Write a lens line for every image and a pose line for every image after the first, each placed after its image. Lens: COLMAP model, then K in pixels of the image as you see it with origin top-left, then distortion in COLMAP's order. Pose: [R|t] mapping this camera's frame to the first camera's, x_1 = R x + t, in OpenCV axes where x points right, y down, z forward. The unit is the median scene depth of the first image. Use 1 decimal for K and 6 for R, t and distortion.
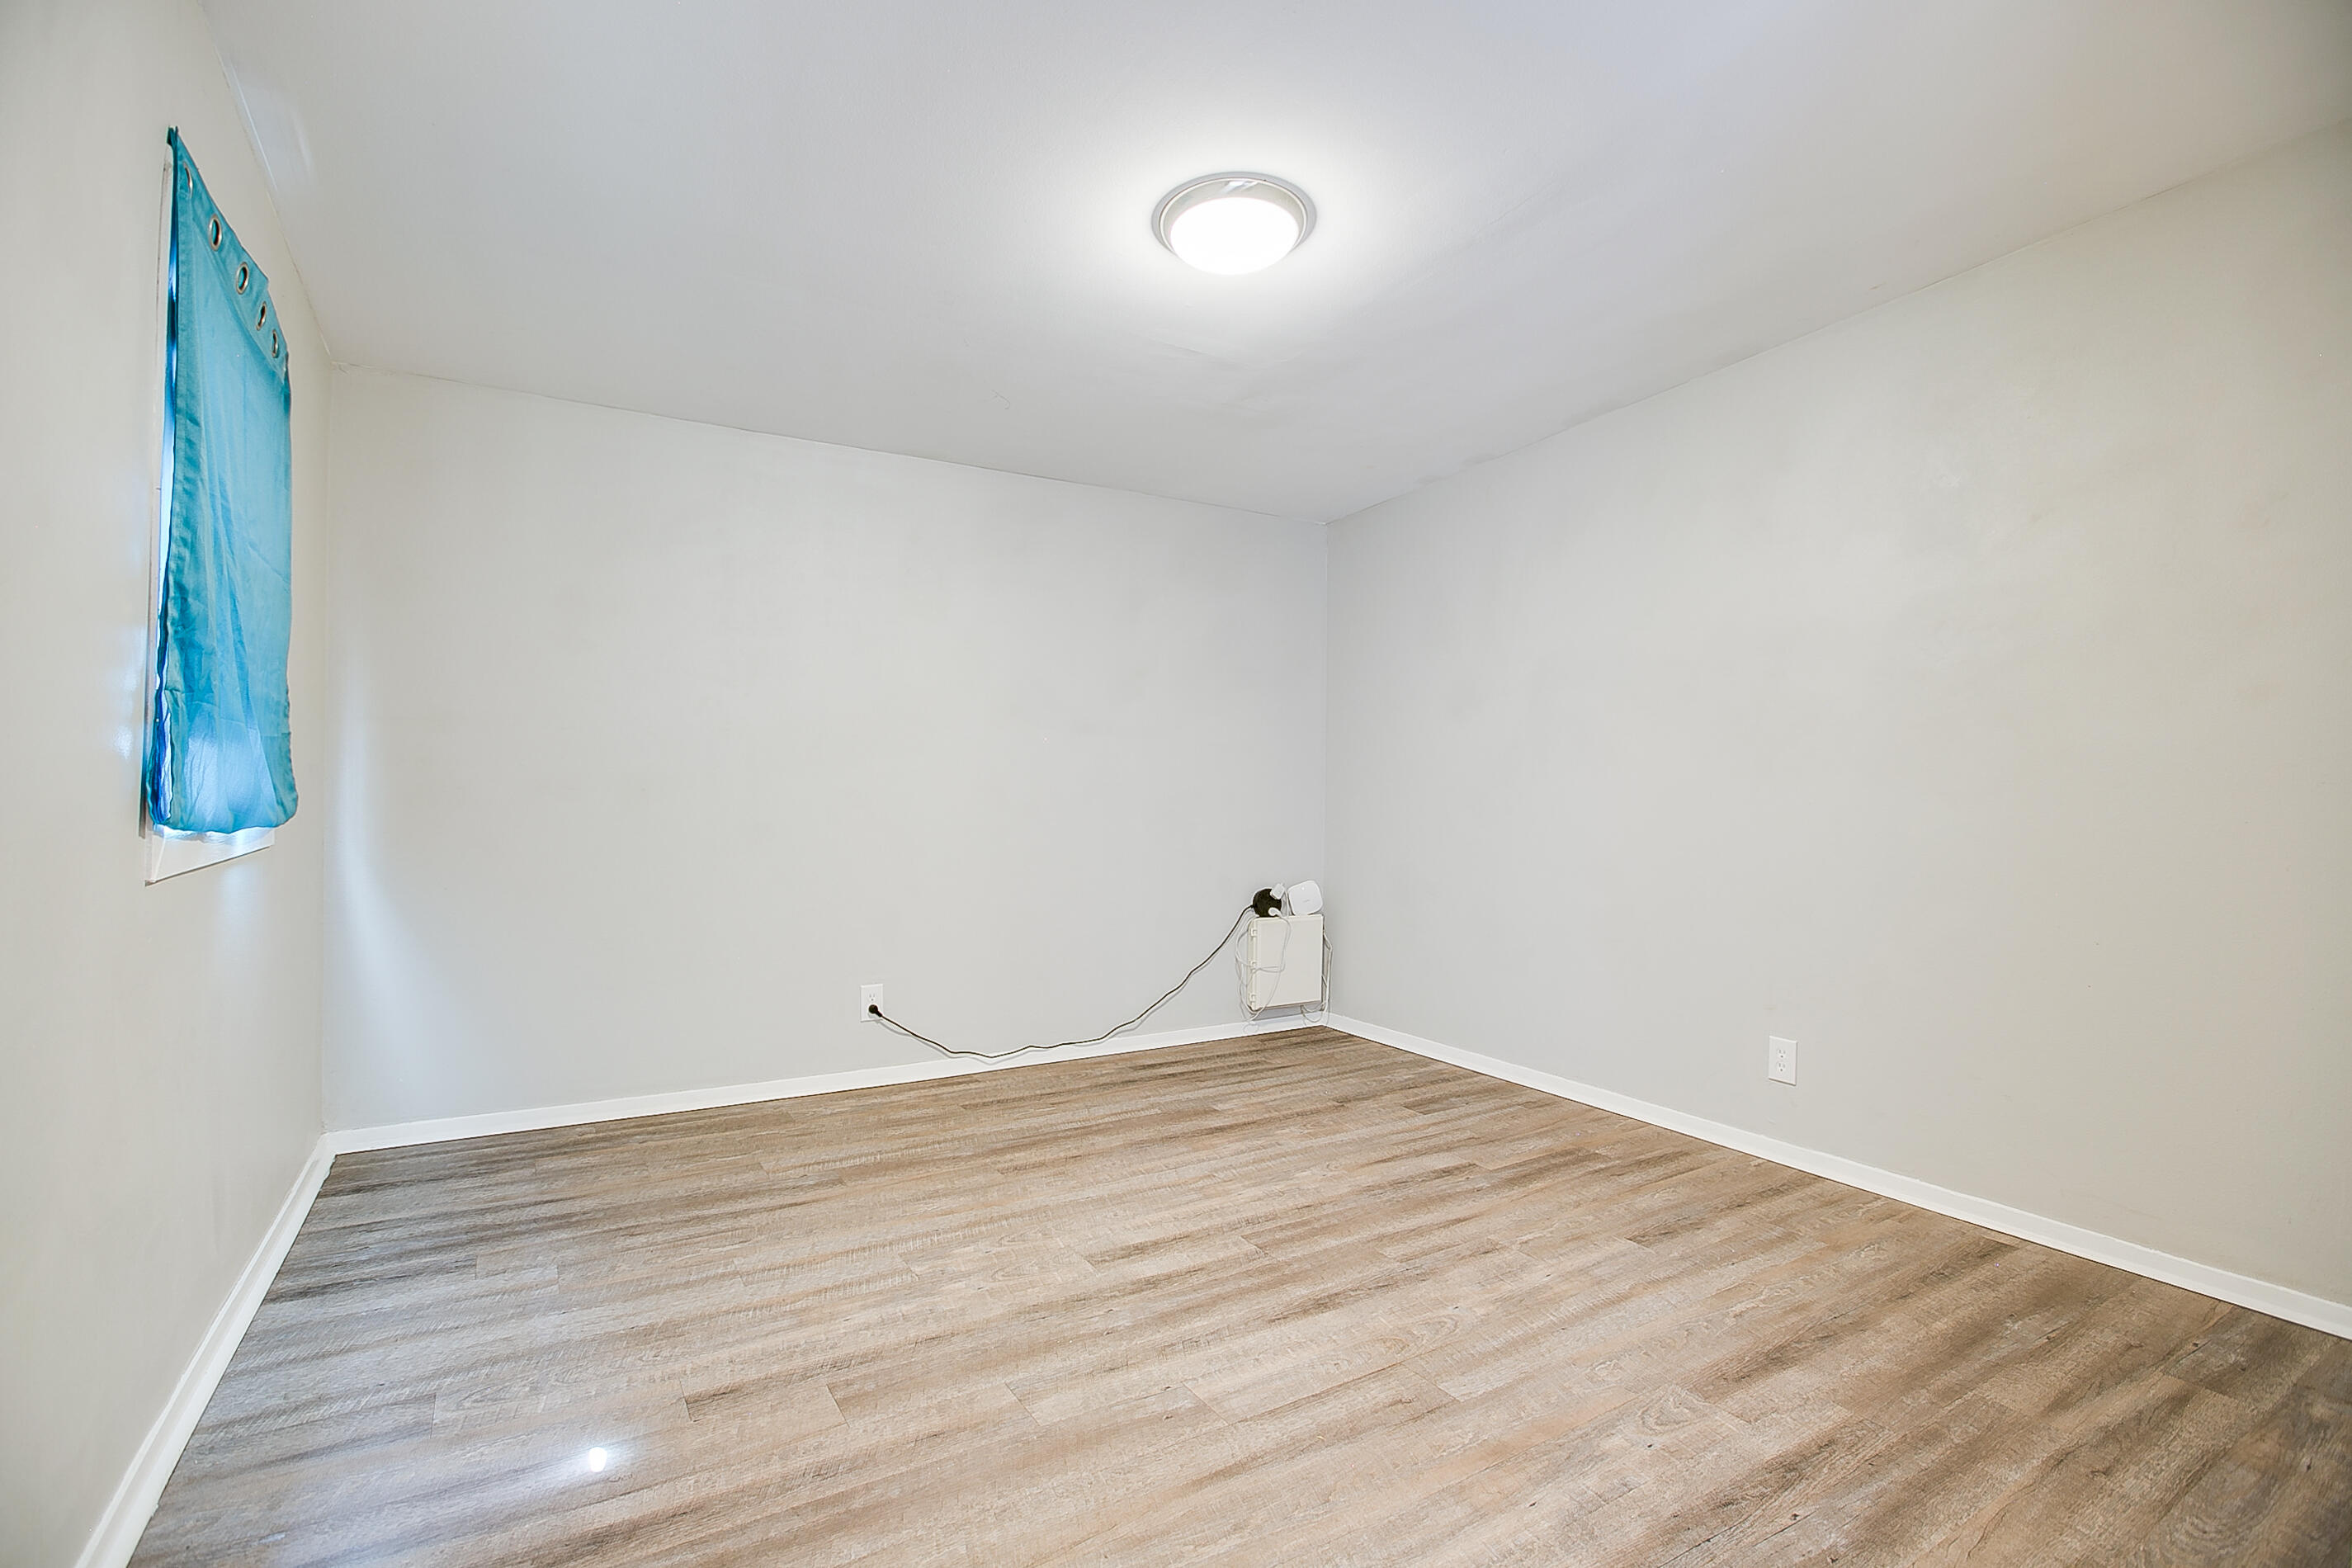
lens RADIAL K [[1105.6, 0, 1179.2], [0, 1105.6, 794.2], [0, 0, 1]] dist [-0.031159, 0.003611]
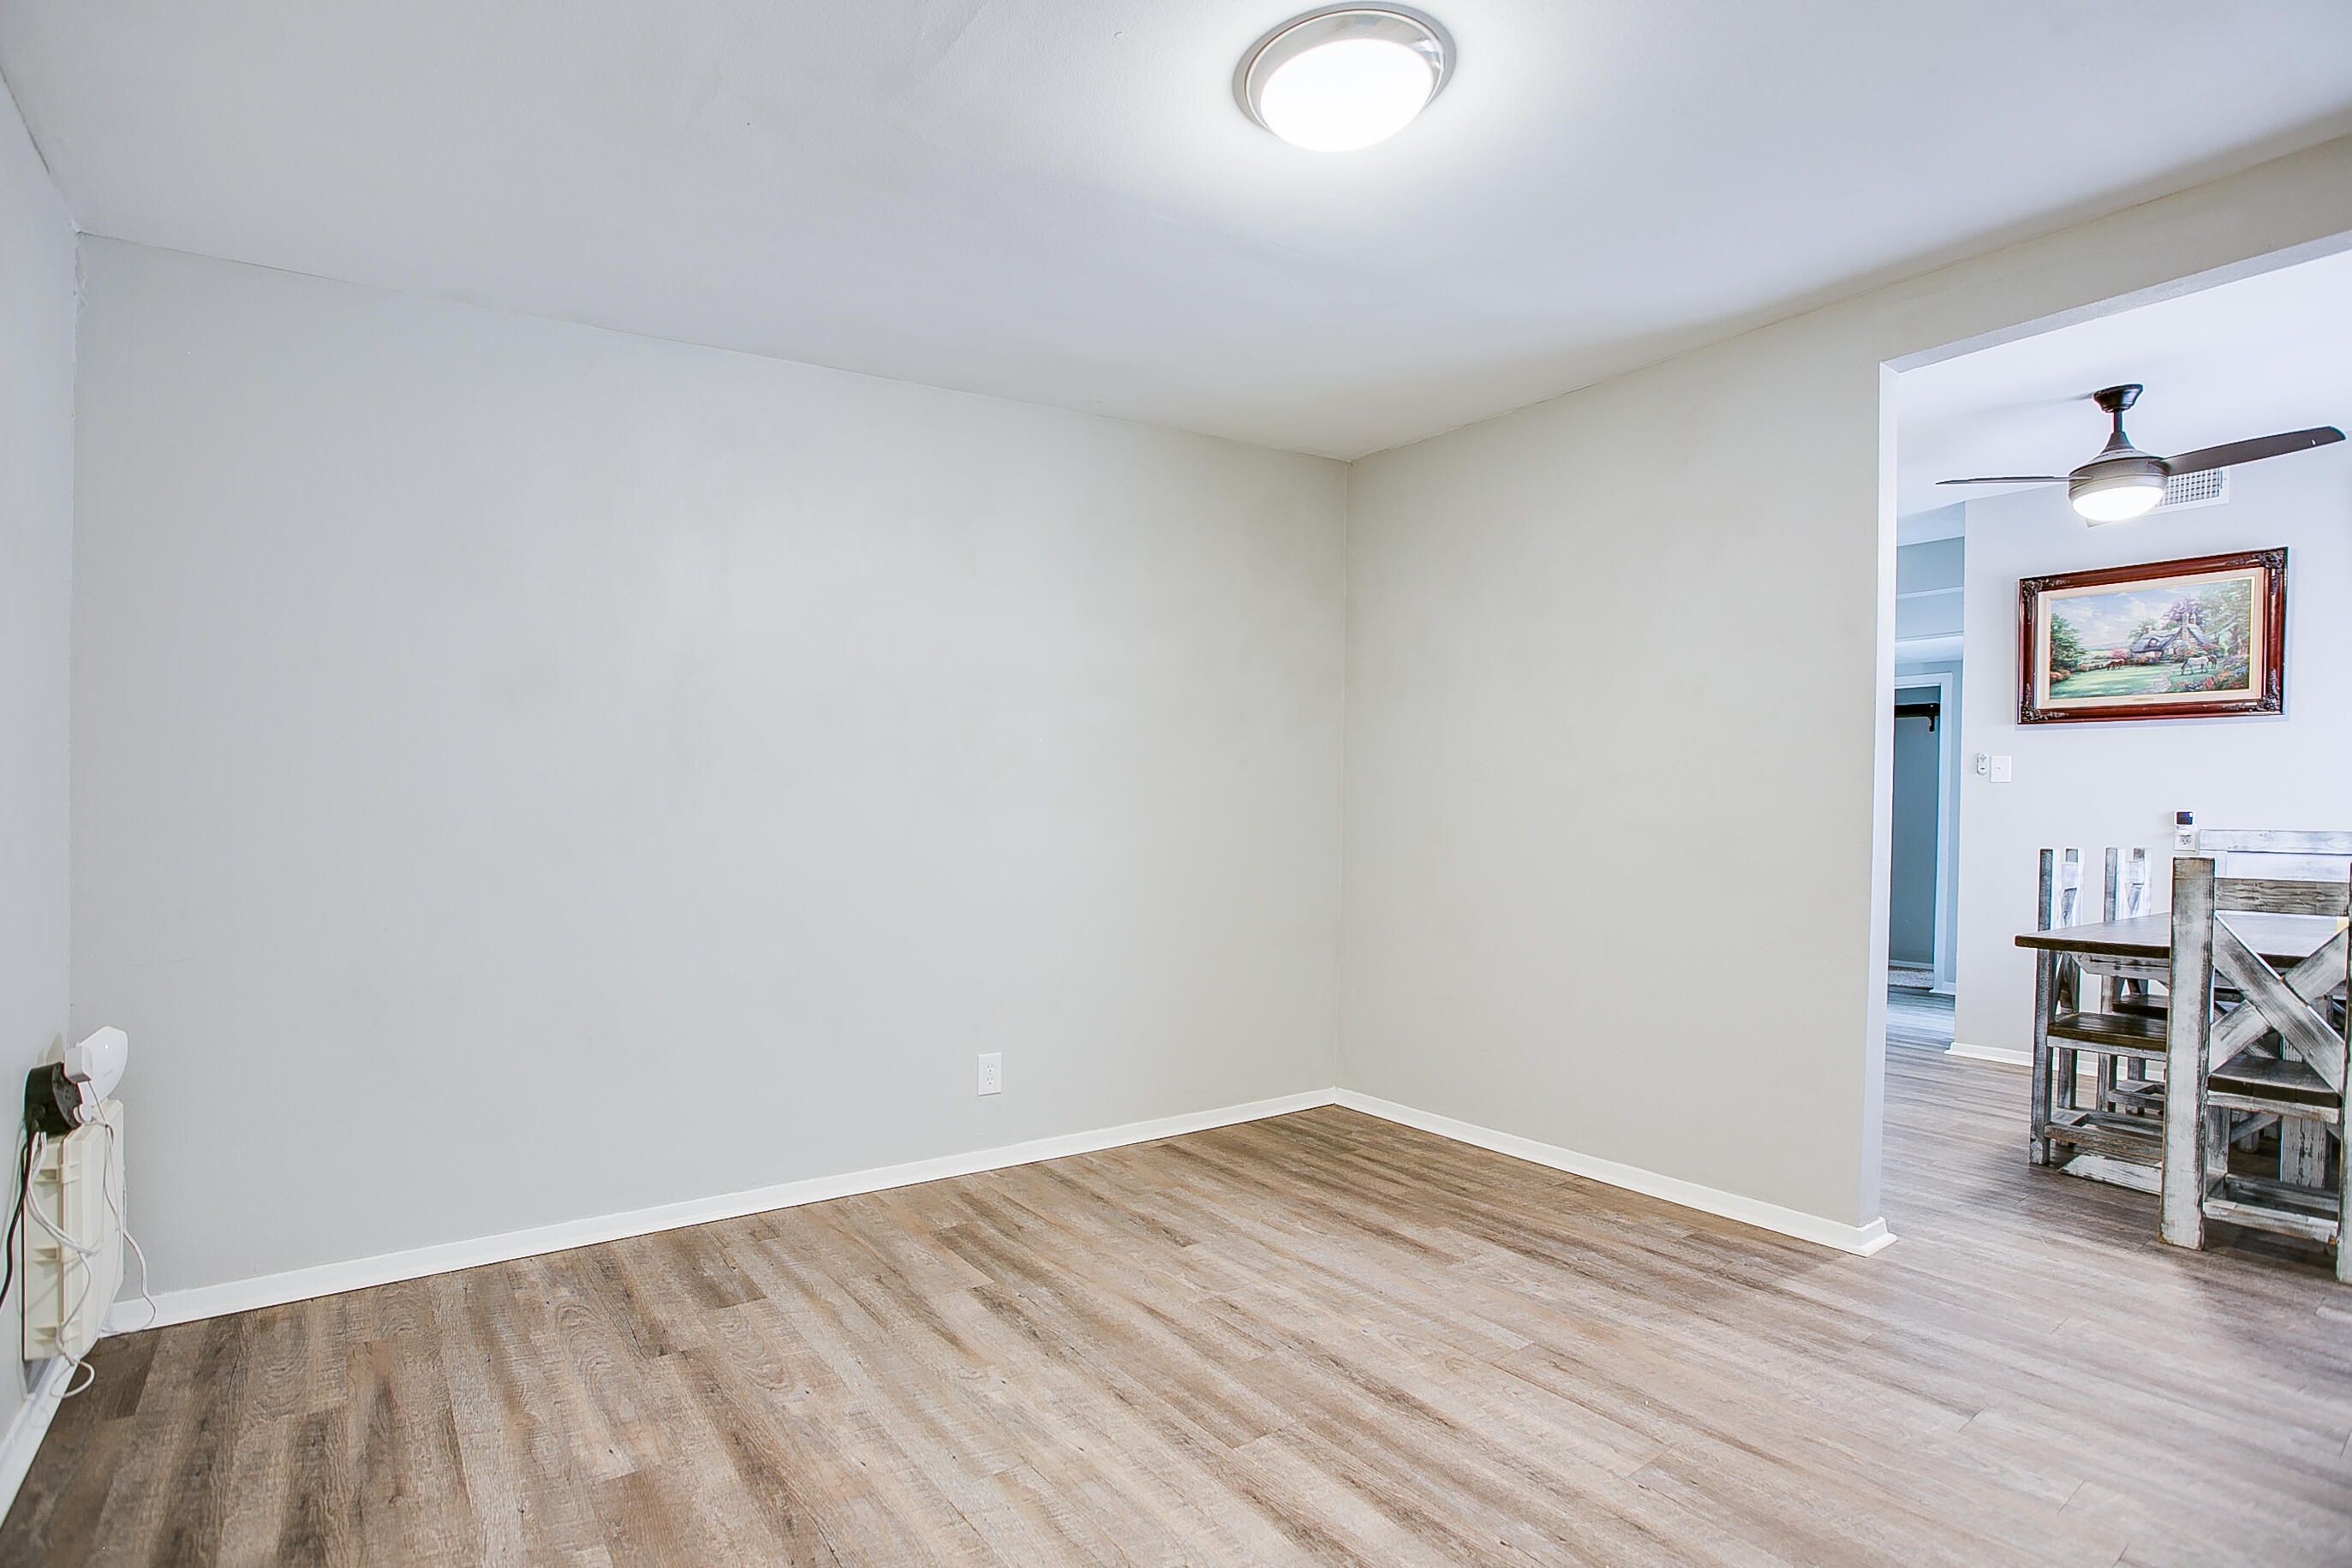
lens RADIAL K [[1105.5, 0, 1181.1], [0, 1105.5, 771.8], [0, 0, 1]] dist [-0.031159, 0.003611]
pose [[-0.102575, 0.034928, 0.994112, -0.637871], [-0.003876, 0.999362, -0.035512, -0.019540], [-0.994718, -0.007496, -0.102375, 1.048317]]
